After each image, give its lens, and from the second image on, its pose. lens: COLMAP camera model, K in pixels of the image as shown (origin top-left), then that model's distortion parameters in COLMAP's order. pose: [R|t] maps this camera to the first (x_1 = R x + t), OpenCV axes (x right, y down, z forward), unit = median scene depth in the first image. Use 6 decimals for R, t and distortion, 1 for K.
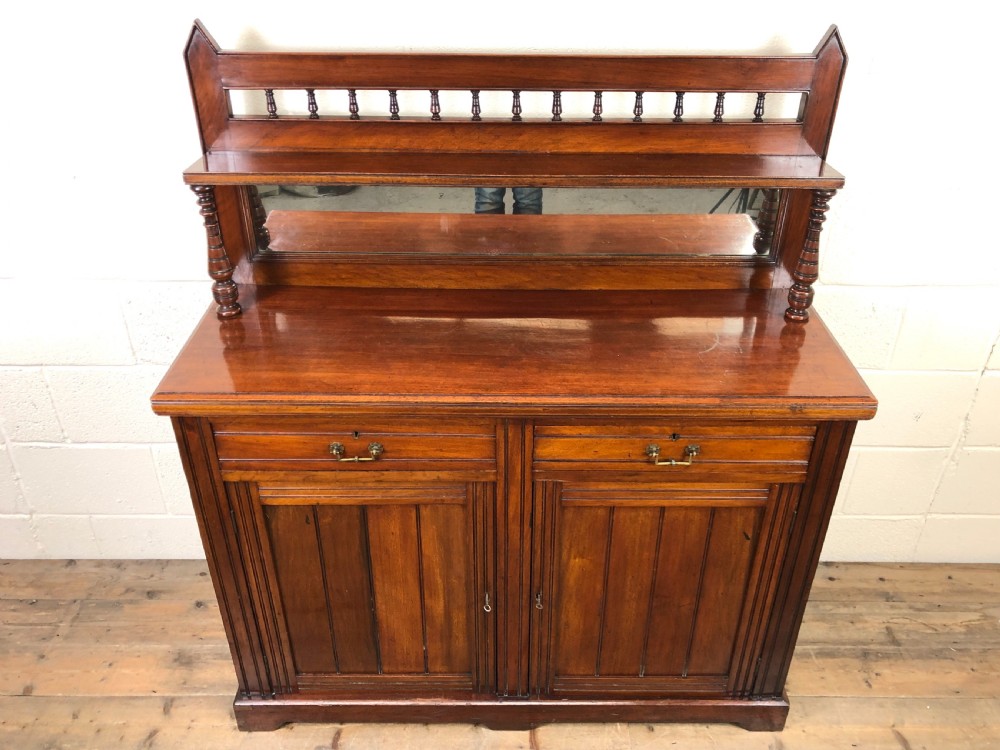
lens RADIAL K [[822.8, 0, 506.4], [0, 822.8, 376.7], [0, 0, 1]] dist [0.023064, -0.028103]
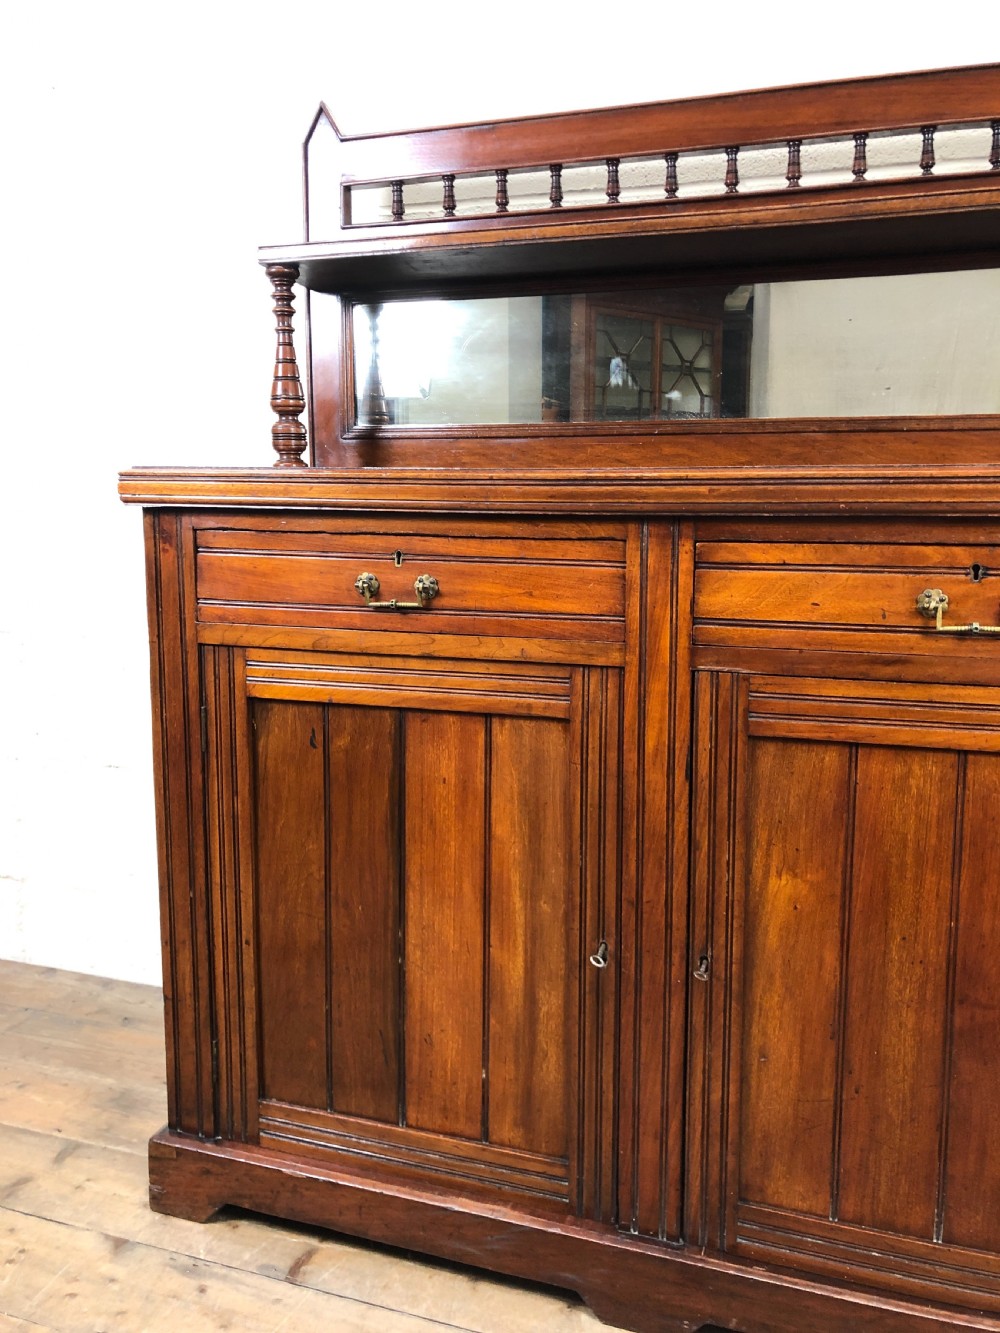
lens RADIAL K [[1096.8, 0, 494.6], [0, 1096.8, 654.5], [0, 0, 1]] dist [0.023064, -0.028103]
pose [[0.943449, 0.041484, -0.328912, 0.132619], [-0.173700, 0.906908, -0.383857, 0.380190], [0.282368, 0.419282, 0.862827, 0.316548]]
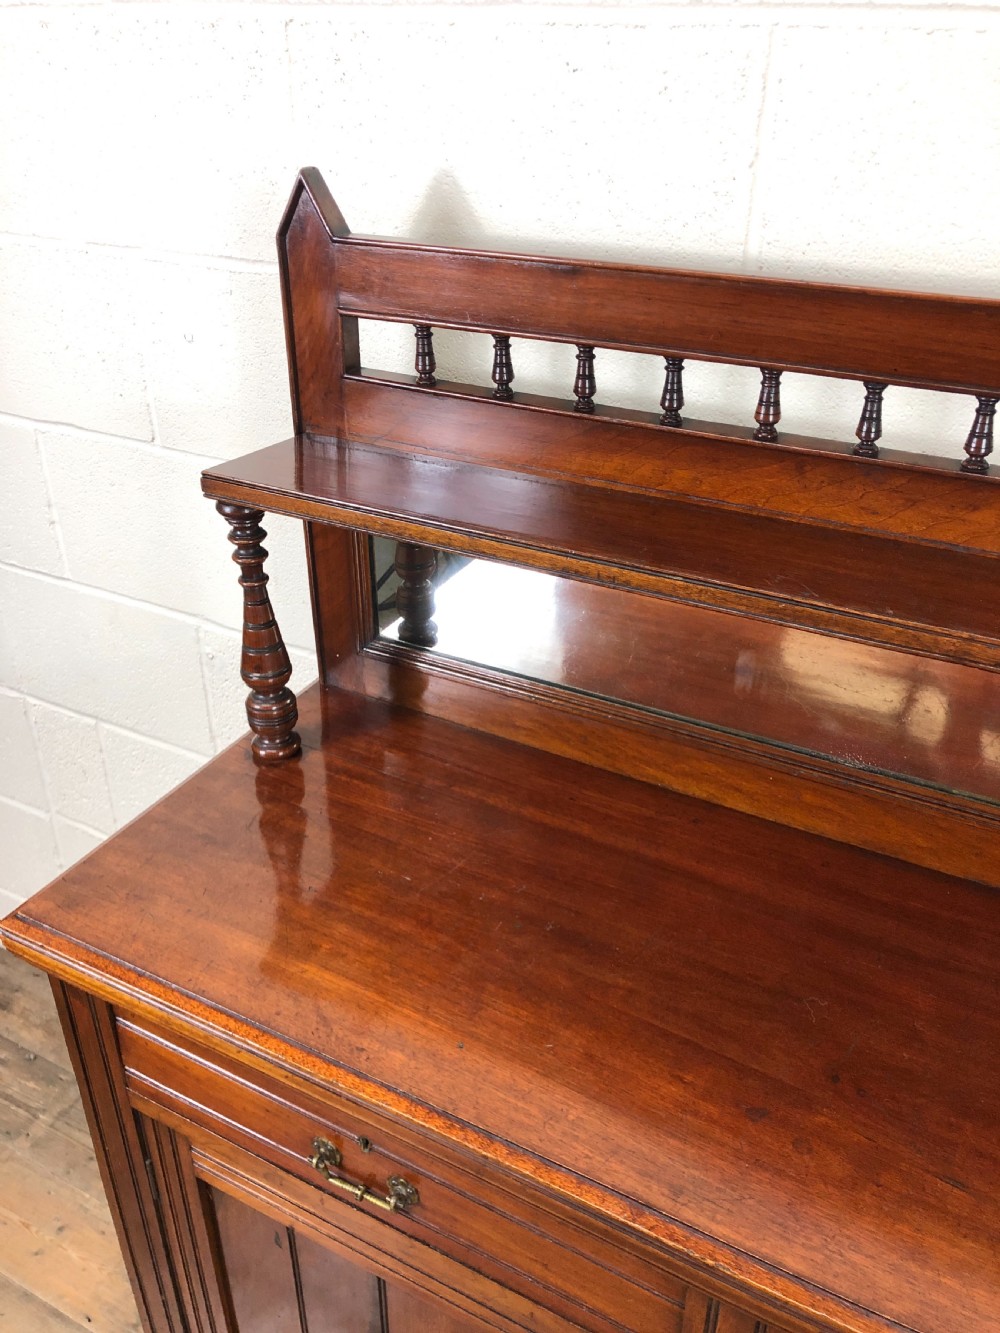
lens RADIAL K [[1096.8, 0, 502.3], [0, 1096.8, 661.1], [0, 0, 1]] dist [0.023064, -0.028103]
pose [[0.885918, 0.227912, -0.403986, 0.043116], [-0.246338, 0.969162, 0.006555, -0.166199], [0.393022, 0.093710, 0.914742, 0.433075]]
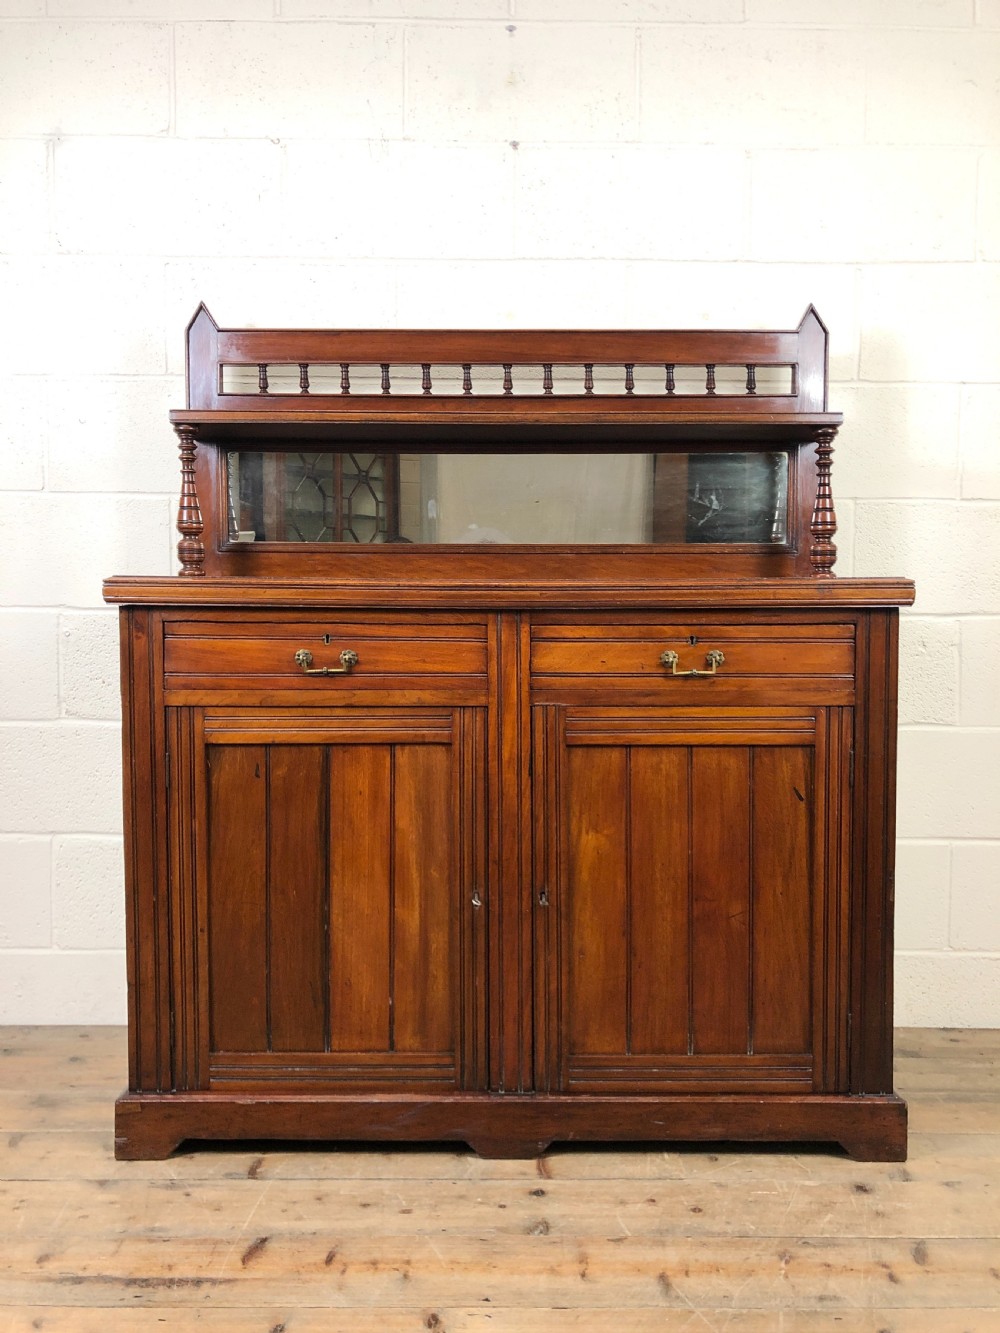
lens RADIAL K [[1096.8, 0, 496.0], [0, 1096.8, 655.5], [0, 0, 1]] dist [0.023064, -0.028103]
pose [[0.999964, -0.007196, -0.004388, 0.001388], [0.004158, 0.874072, -0.485779, 0.575816], [0.007331, 0.485744, 0.874070, -0.005413]]
